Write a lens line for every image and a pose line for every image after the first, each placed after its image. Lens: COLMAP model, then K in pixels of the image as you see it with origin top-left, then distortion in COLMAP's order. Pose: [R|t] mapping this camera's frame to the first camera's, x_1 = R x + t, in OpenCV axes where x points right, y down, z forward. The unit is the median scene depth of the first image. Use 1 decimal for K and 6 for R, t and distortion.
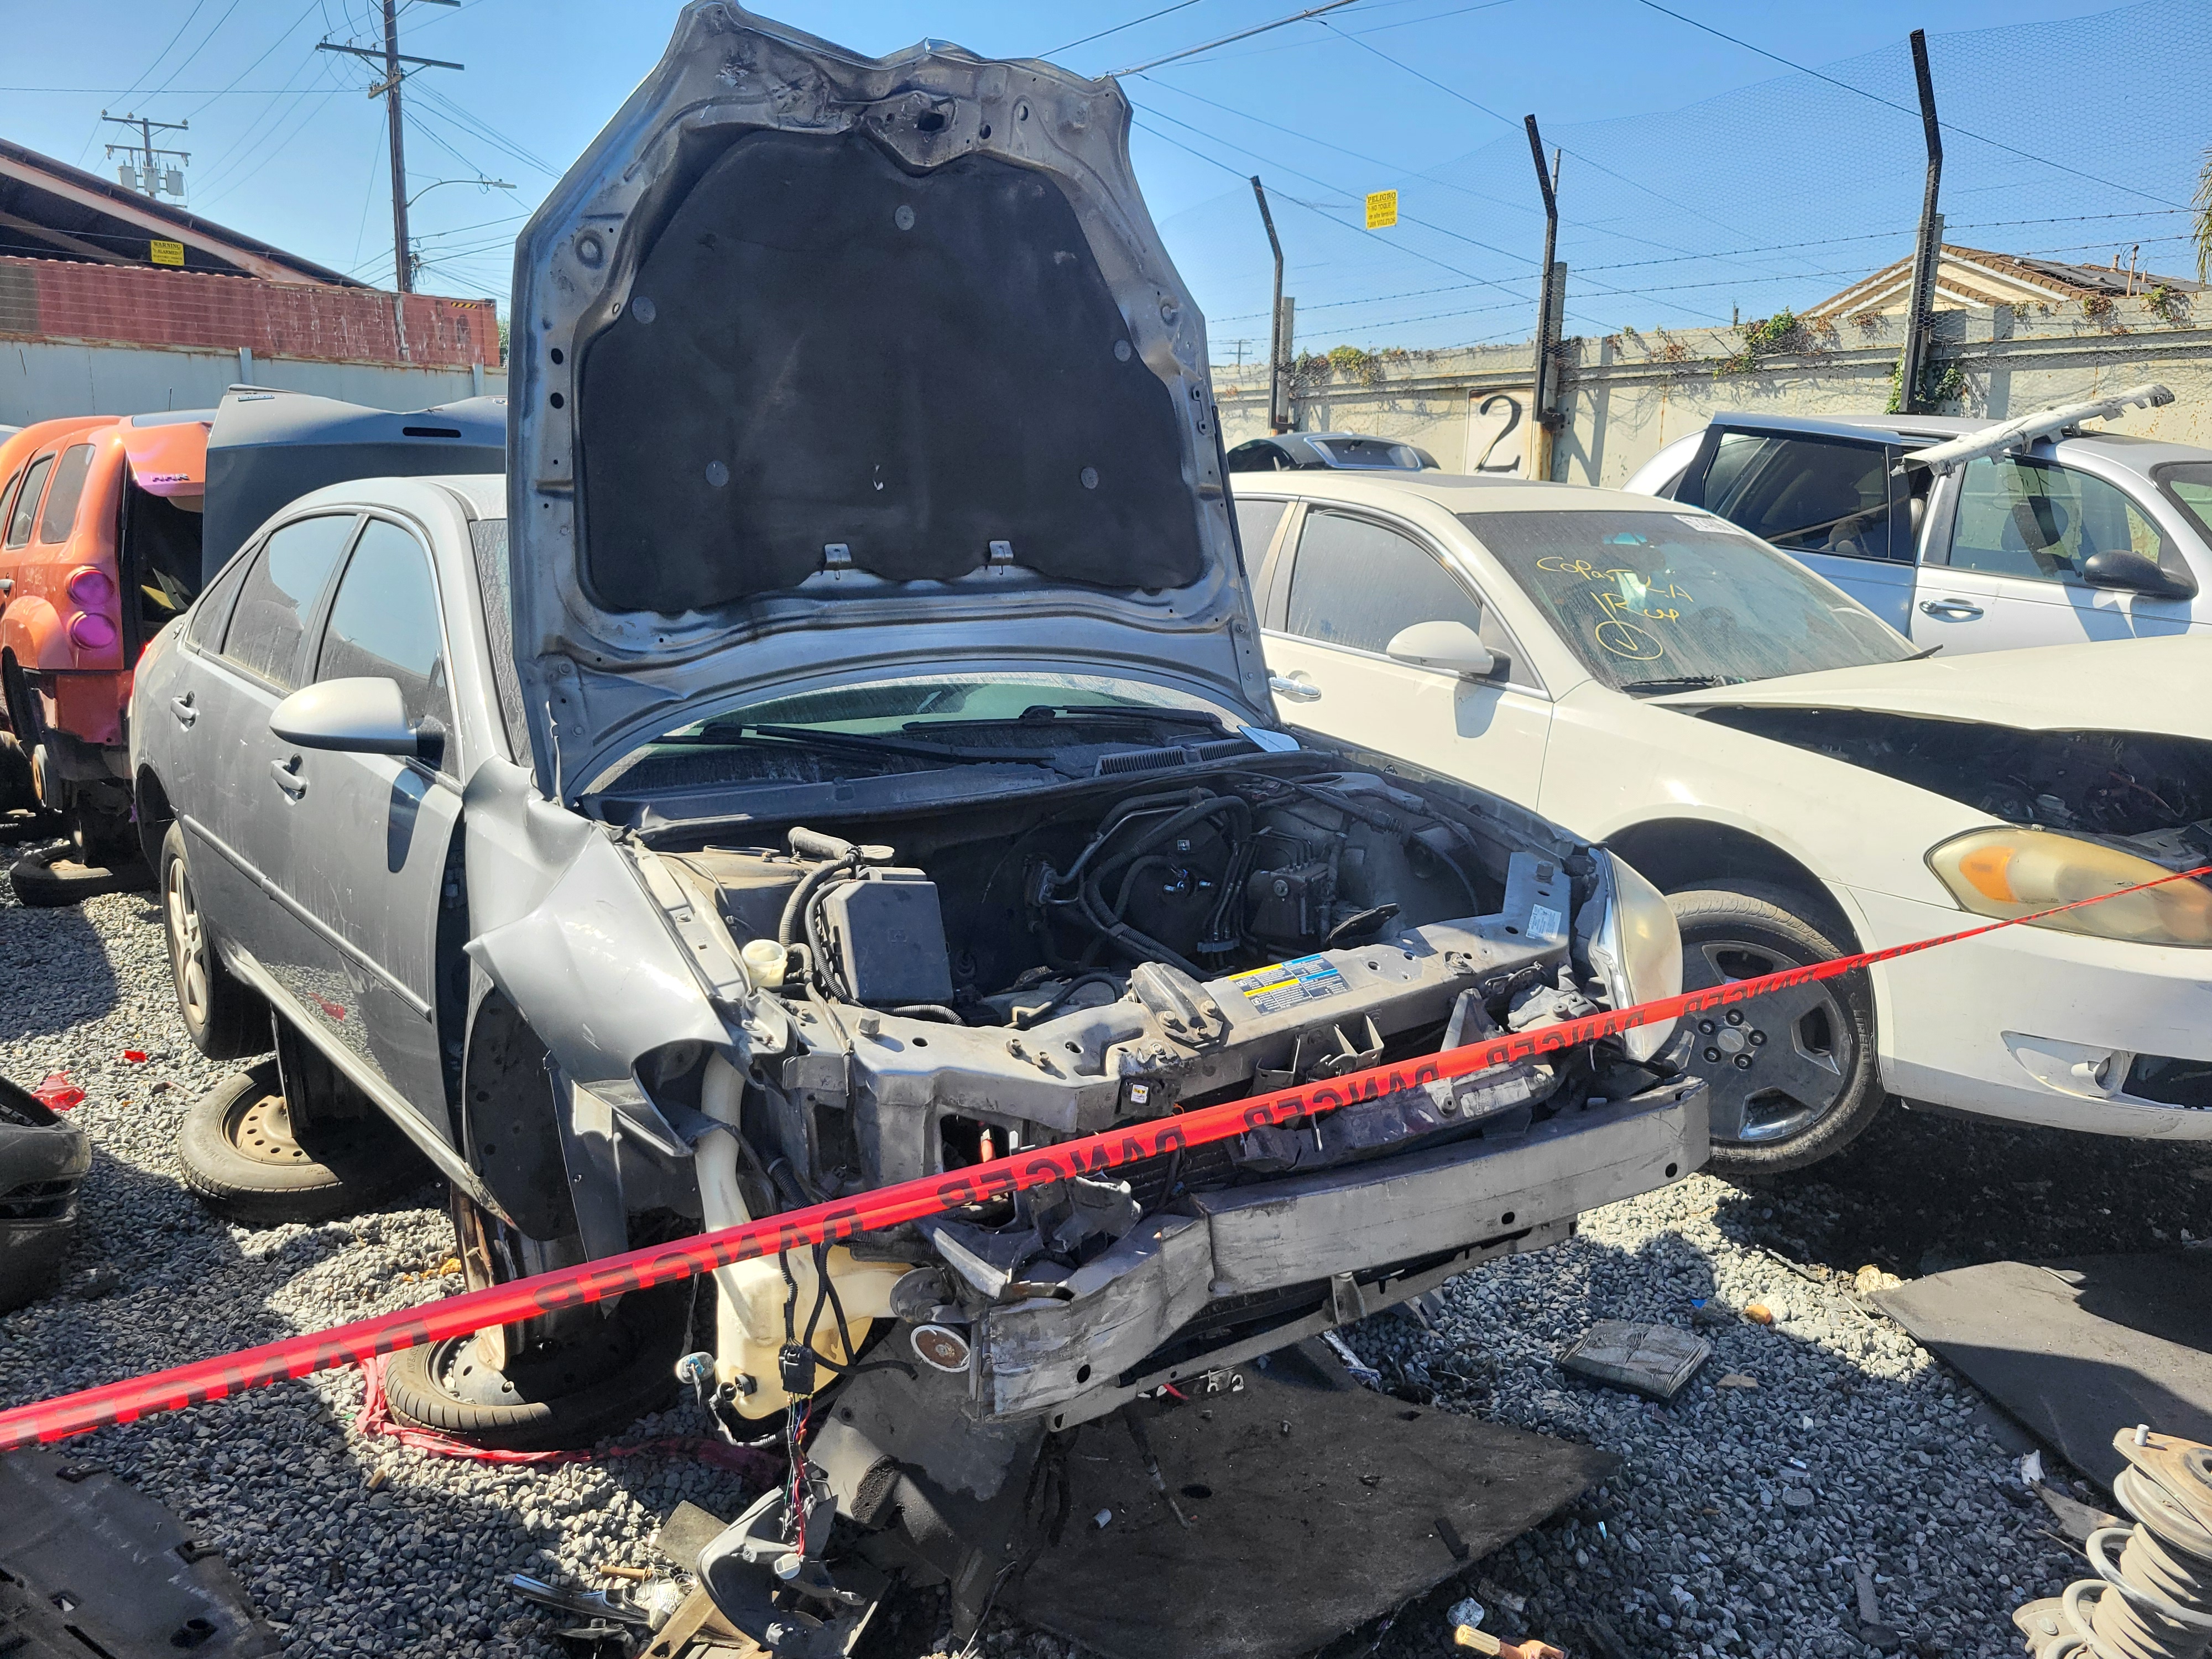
lens RADIAL K [[1659.0, 0, 1106.0], [0, 1659.0, 829.5], [0, 0, 1]] dist [0.044905, -0.009389]
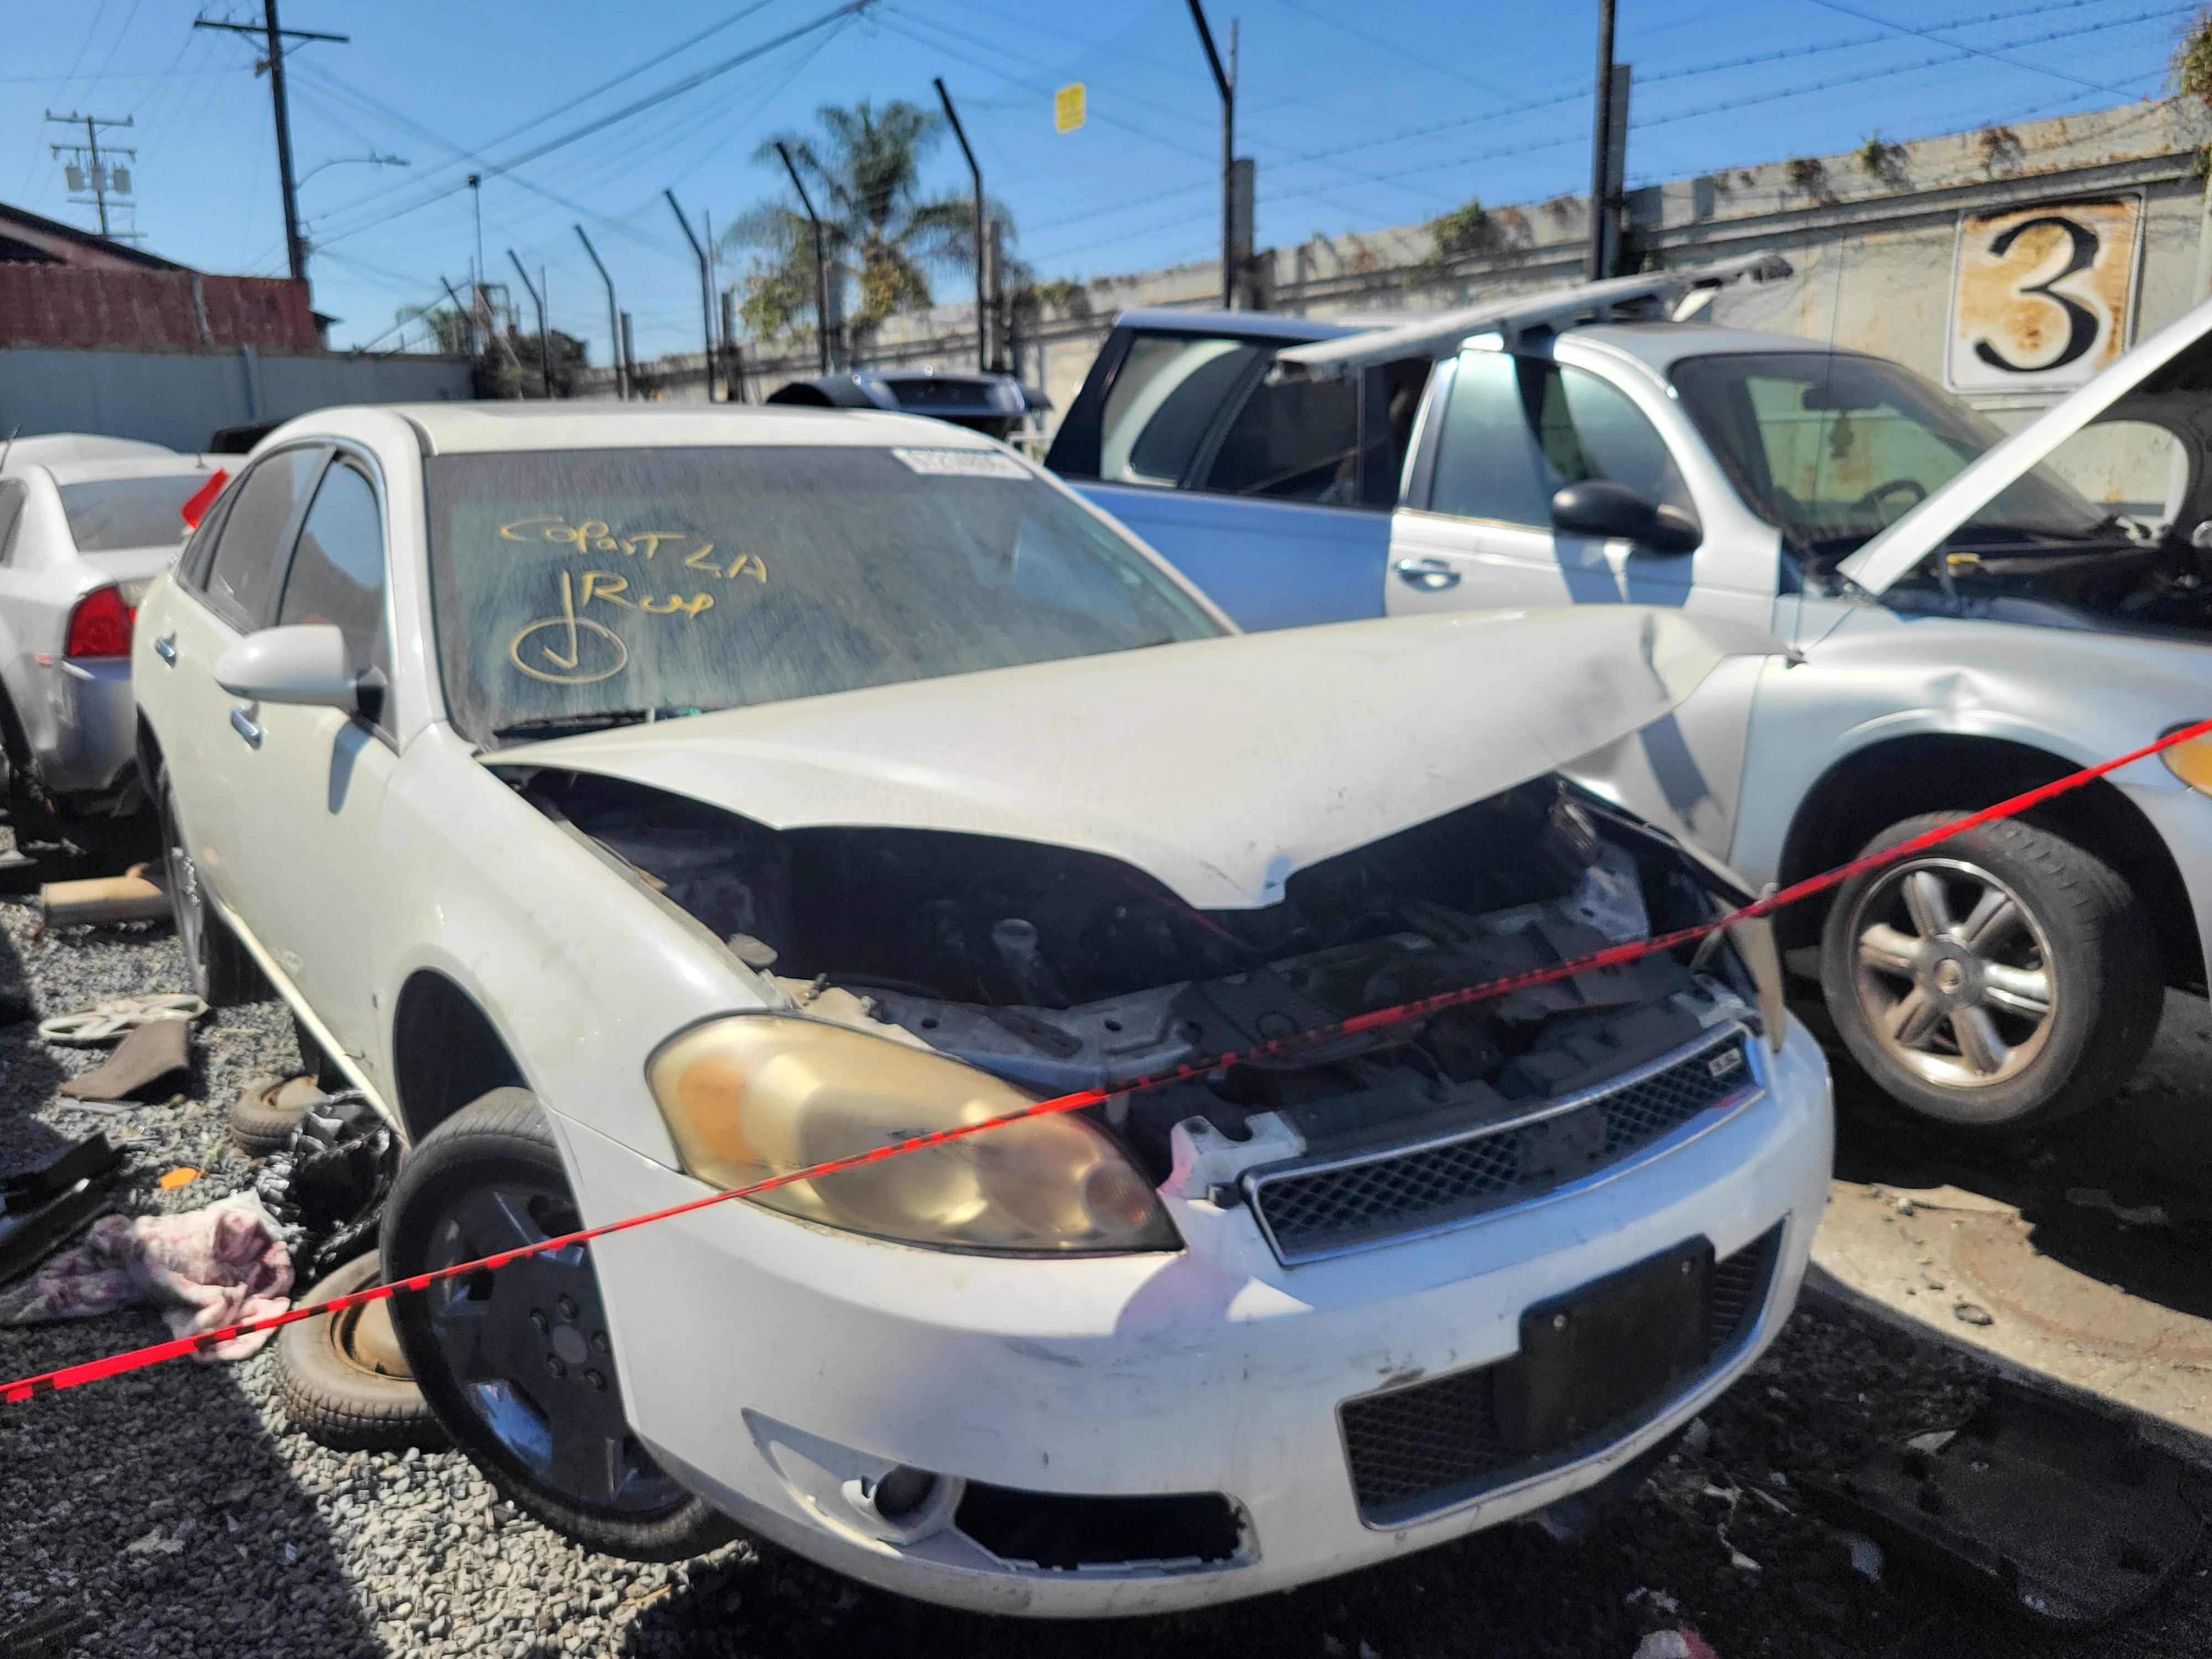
lens RADIAL K [[1663.7, 0, 1106.0], [0, 1663.7, 829.5], [0, 0, 1]] dist [0.033075, -0.004665]
pose [[0.998829, -0.027851, -0.039570, 0.238416], [0.028474, 0.999478, 0.015279, -0.022706], [0.039124, -0.016388, 0.999100, 0.173858]]
